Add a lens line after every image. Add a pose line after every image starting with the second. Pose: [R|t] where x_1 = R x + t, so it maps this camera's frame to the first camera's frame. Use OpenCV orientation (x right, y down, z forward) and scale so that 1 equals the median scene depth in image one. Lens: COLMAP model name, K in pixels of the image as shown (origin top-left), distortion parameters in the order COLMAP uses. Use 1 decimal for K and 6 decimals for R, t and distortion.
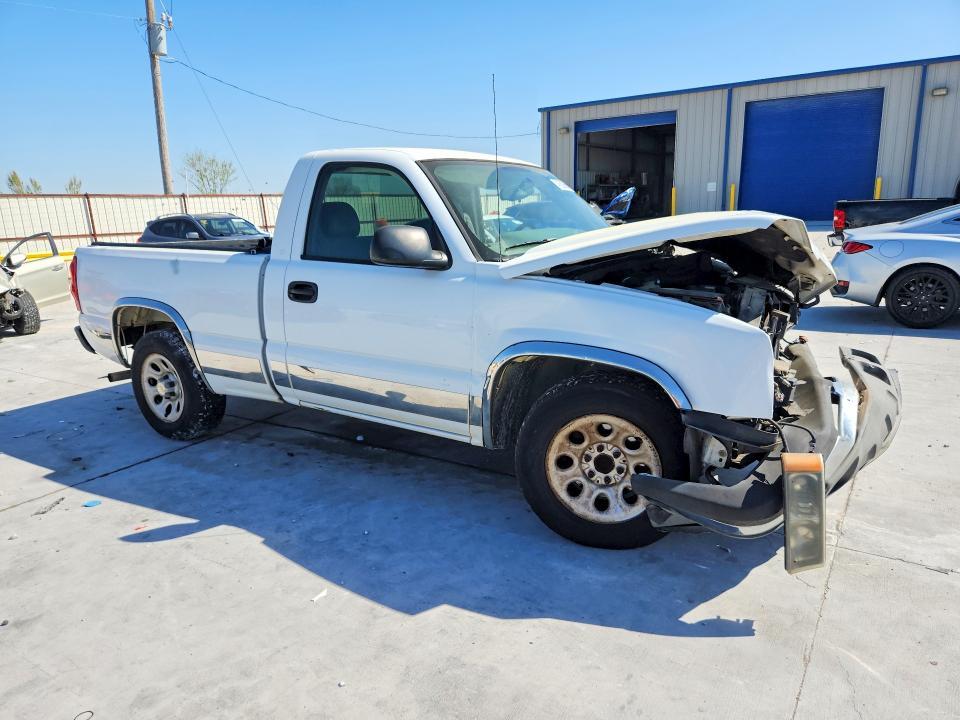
lens RADIAL K [[655.2, 0, 480.0], [0, 655.2, 360.0], [0, 0, 1]] dist [0.007133, 0.000811]
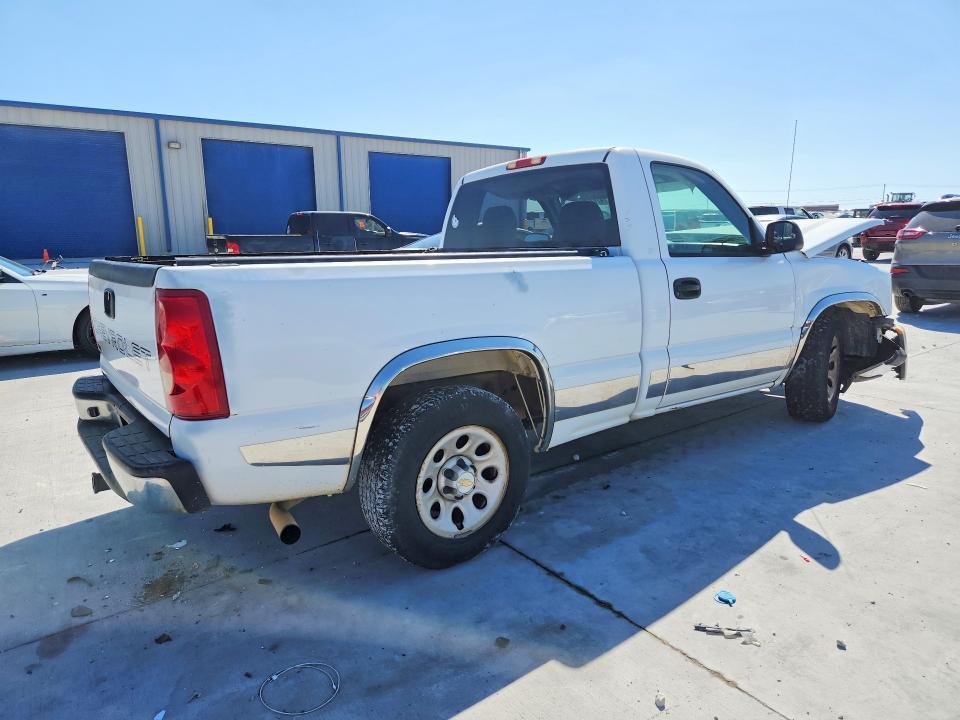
lens RADIAL K [[640.1, 0, 480.0], [0, 640.1, 360.0], [0, 0, 1]] dist [0.008080, 0.003399]
pose [[0.357906, -0.161319, 0.919717, -1.117437], [0.215447, 0.972653, 0.086763, -0.131223], [-0.908562, 0.167098, 0.382875, 0.810190]]
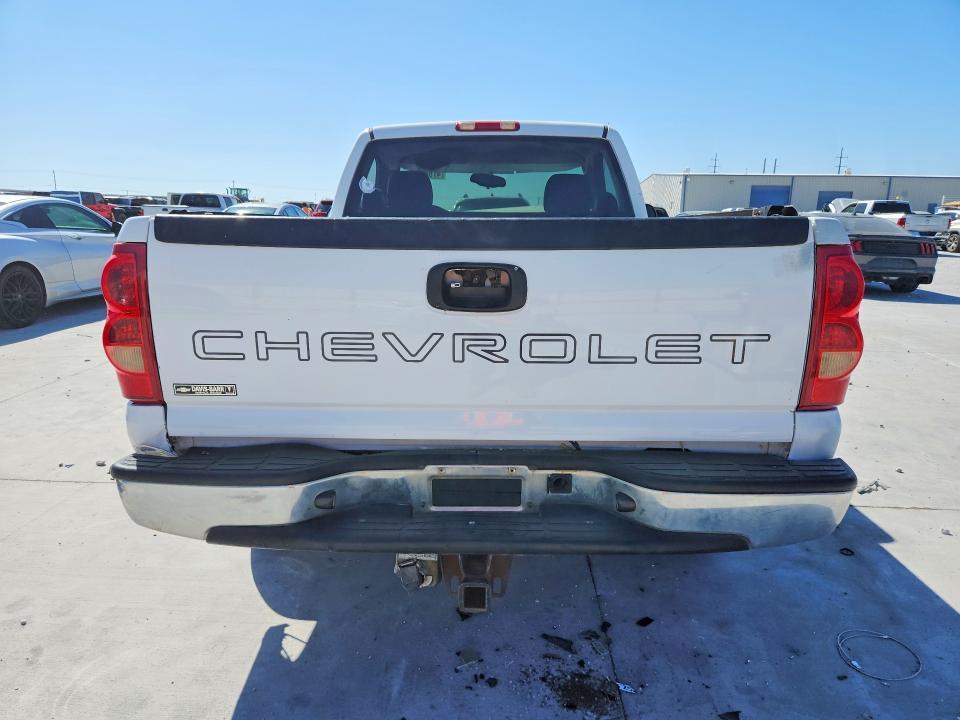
lens RADIAL K [[655.2, 0, 480.0], [0, 655.2, 360.0], [0, 0, 1]] dist [0.007133, 0.000811]
pose [[-0.523074, -0.157485, 0.837611, -0.971474], [0.188988, 0.936882, 0.294170, -0.286323], [-0.831070, 0.312171, -0.460295, 1.596185]]
